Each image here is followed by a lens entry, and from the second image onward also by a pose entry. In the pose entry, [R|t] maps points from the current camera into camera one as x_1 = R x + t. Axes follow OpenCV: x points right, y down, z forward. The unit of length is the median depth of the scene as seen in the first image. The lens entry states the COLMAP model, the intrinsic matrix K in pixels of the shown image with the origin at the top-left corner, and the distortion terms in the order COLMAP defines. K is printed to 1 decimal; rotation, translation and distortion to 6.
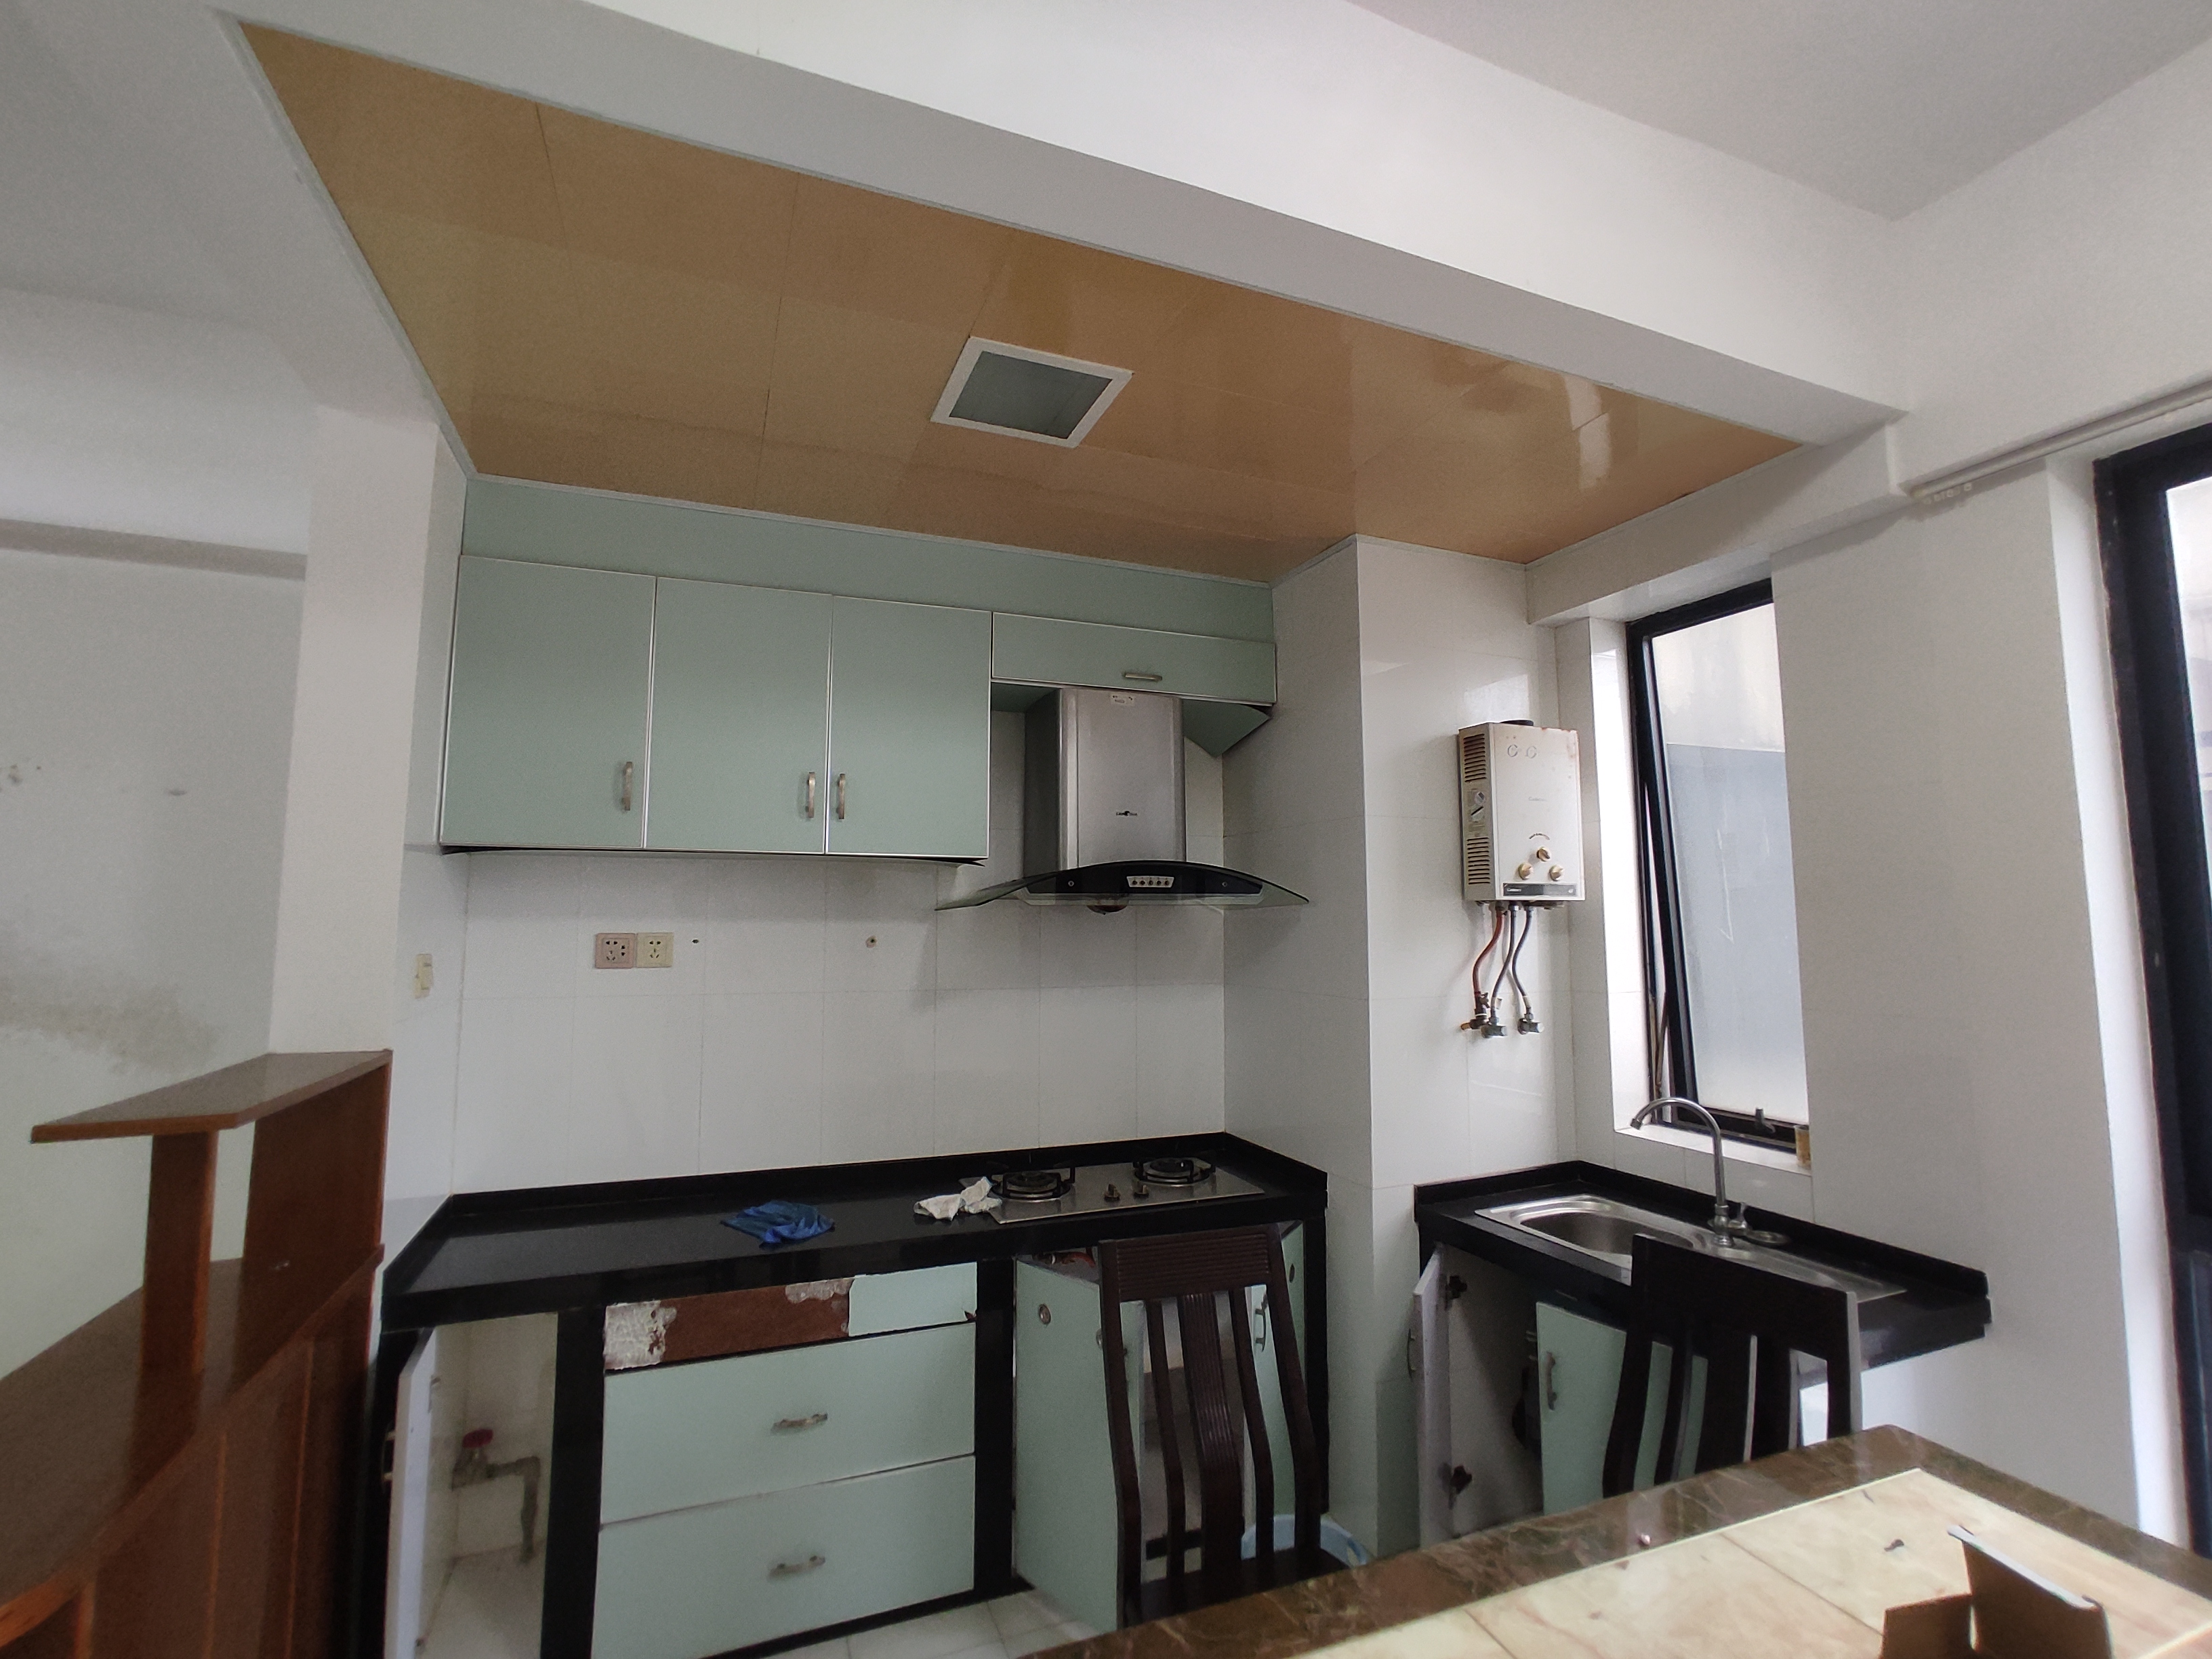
lens RADIAL K [[1015.2, 0, 1105.4], [0, 1015.2, 821.5], [0, 0, 1]] dist [-0.038074, 0.018958]
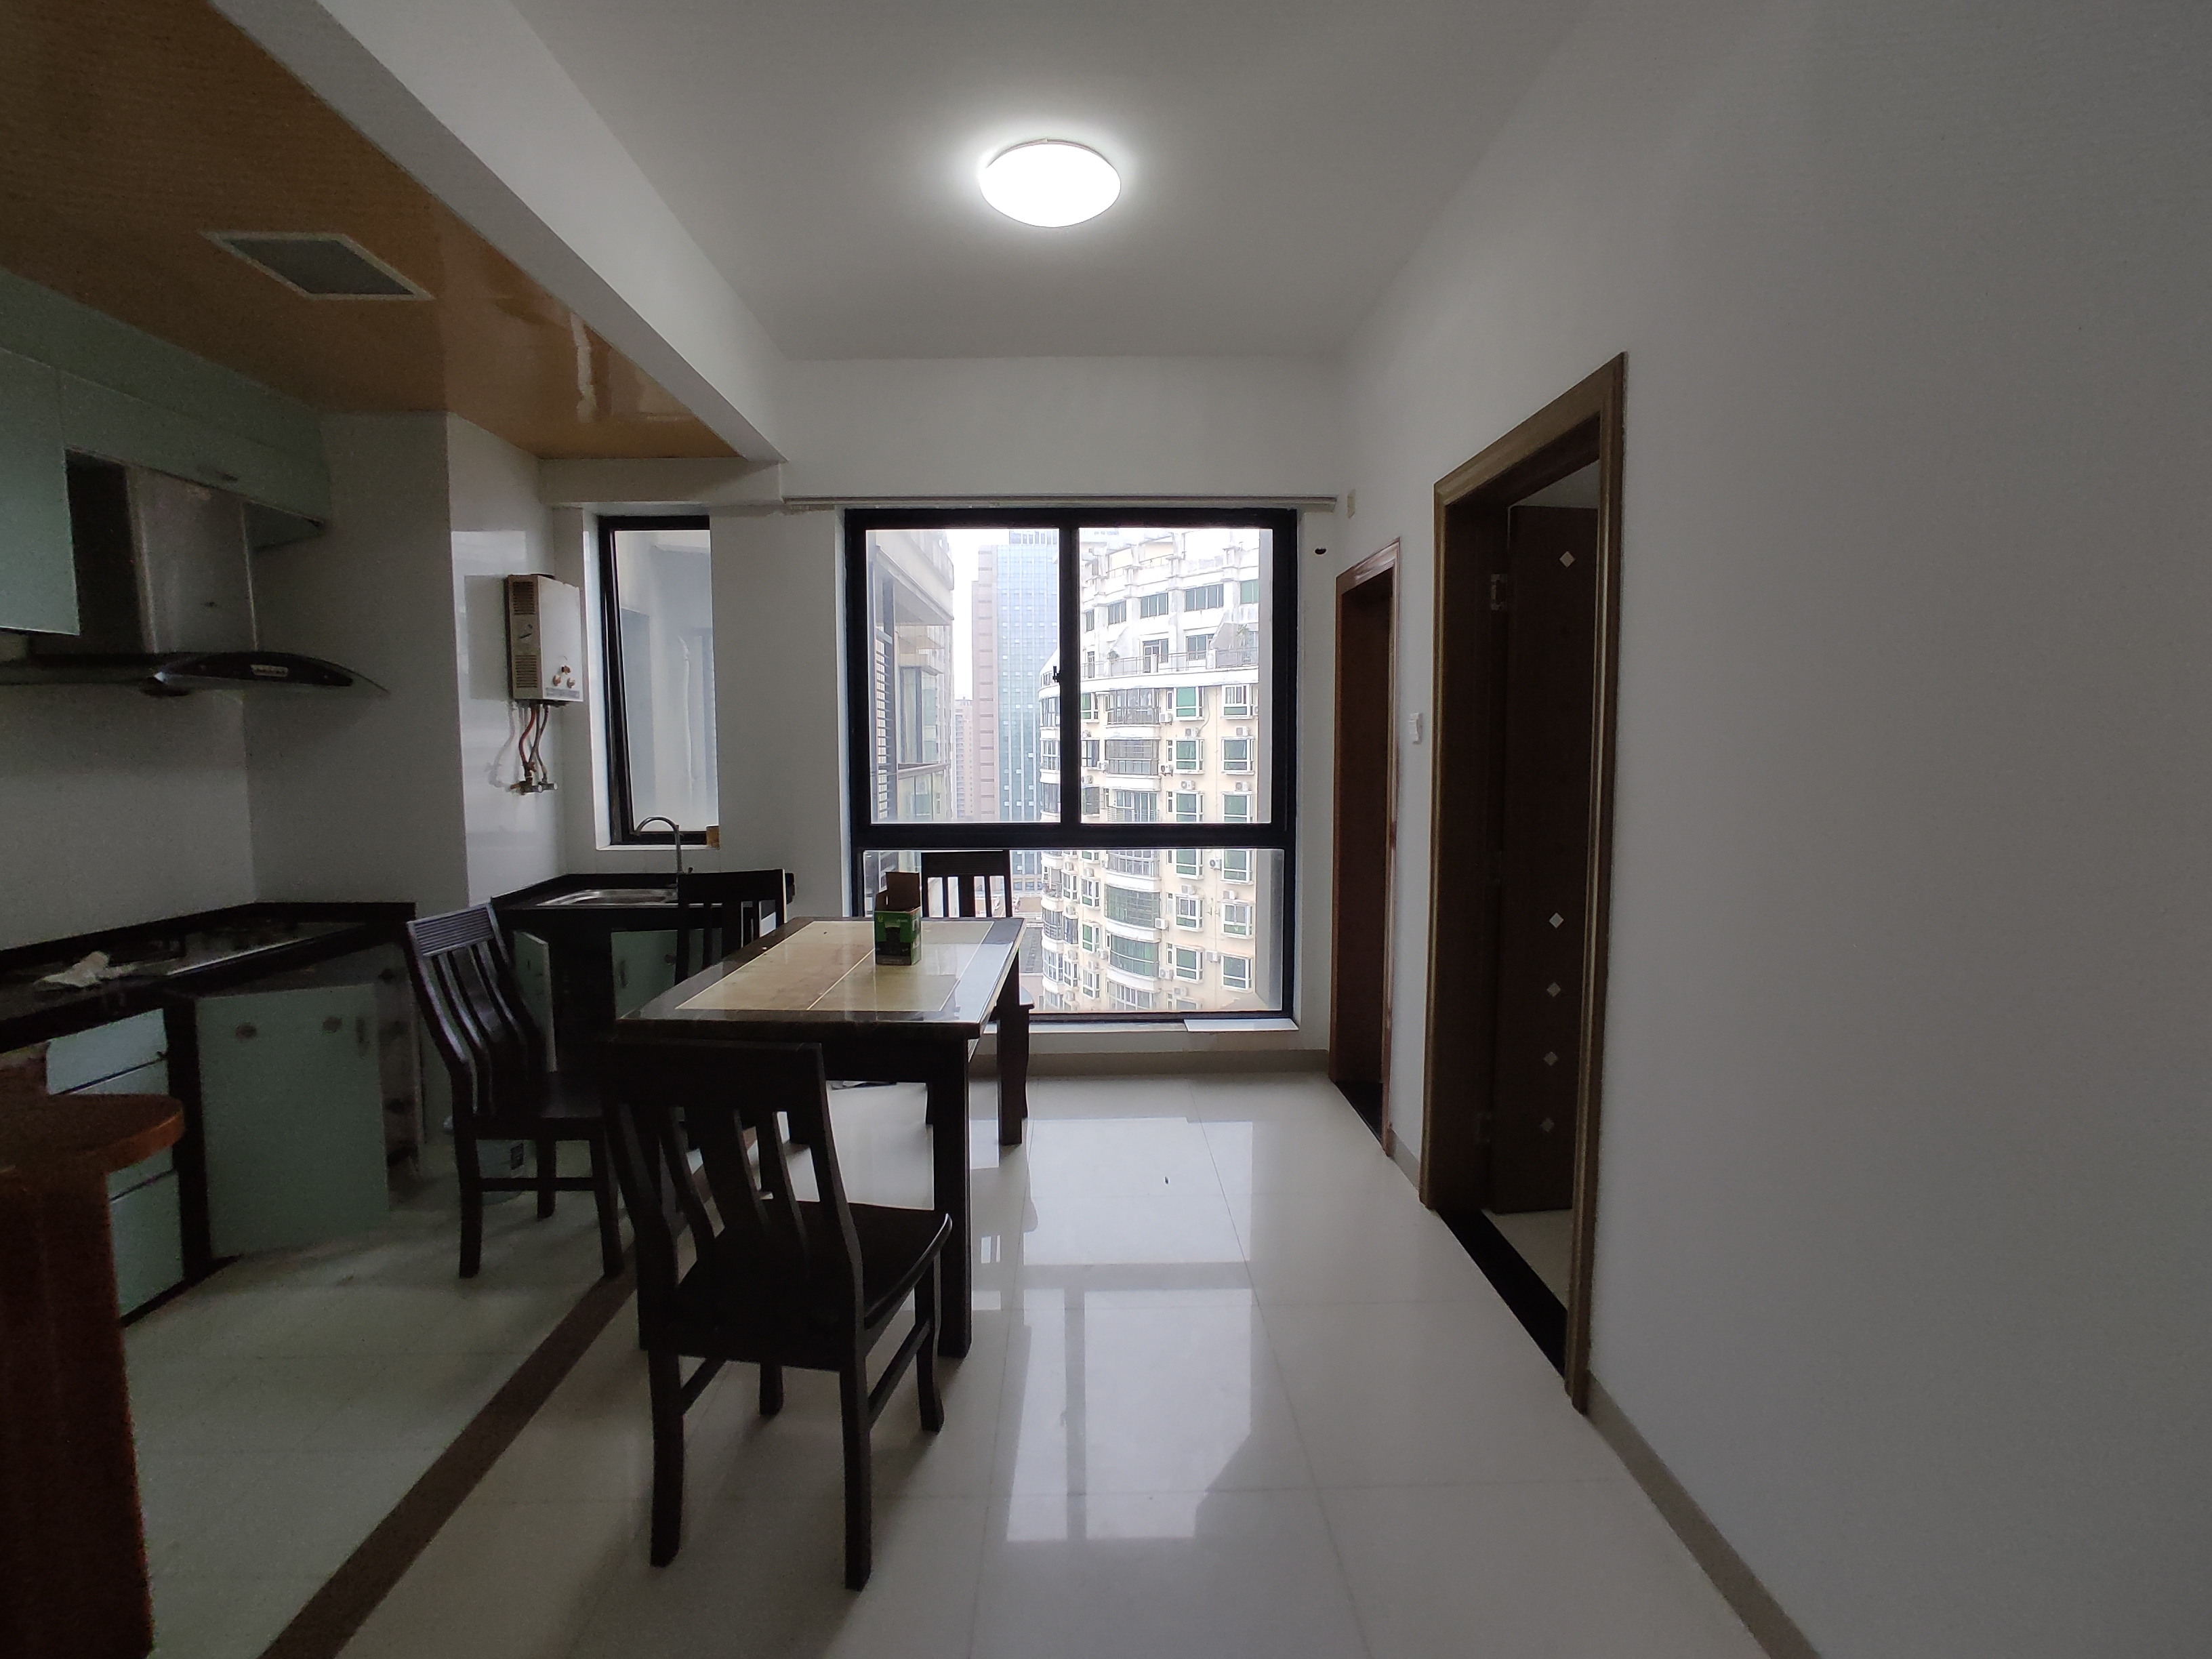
lens RADIAL K [[1015.2, 0, 1105.4], [0, 1015.2, 821.5], [0, 0, 1]] dist [-0.038074, 0.018958]
pose [[0.349490, -0.071946, 0.934174, -0.684708], [-0.086683, 0.990288, 0.108697, 0.023783], [-0.932922, -0.118966, 0.339860, -0.275048]]
